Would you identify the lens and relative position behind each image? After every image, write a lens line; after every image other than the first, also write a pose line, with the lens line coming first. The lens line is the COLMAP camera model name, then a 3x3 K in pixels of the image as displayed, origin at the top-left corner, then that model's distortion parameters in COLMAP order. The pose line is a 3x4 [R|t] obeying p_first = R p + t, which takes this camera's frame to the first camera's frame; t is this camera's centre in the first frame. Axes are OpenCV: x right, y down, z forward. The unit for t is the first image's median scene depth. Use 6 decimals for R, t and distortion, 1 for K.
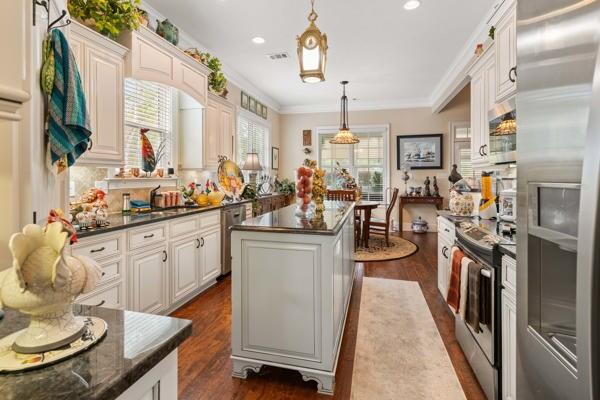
lens RADIAL K [[290.9, 0, 301.6], [0, 290.9, 177.1], [0, 0, 1]] dist [0.003031, 0.000157]
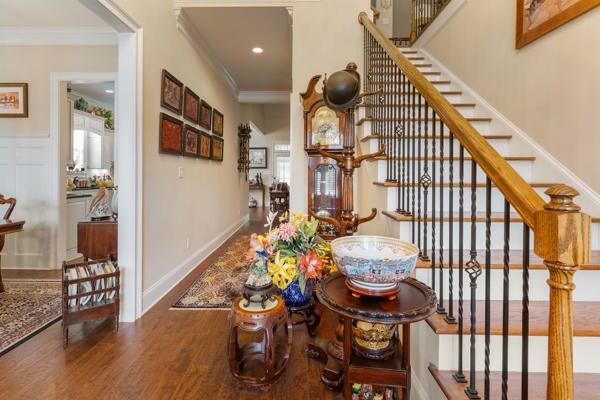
lens RADIAL K [[290.9, 0, 297.8], [0, 290.9, 174.1], [0, 0, 1]] dist [0.003031, 0.000157]
pose [[0.969874, 0.003797, 0.243579, 0.467391], [-0.004122, 0.999991, 0.000824, 0.004125], [-0.243574, -0.001803, 0.969881, -1.226829]]
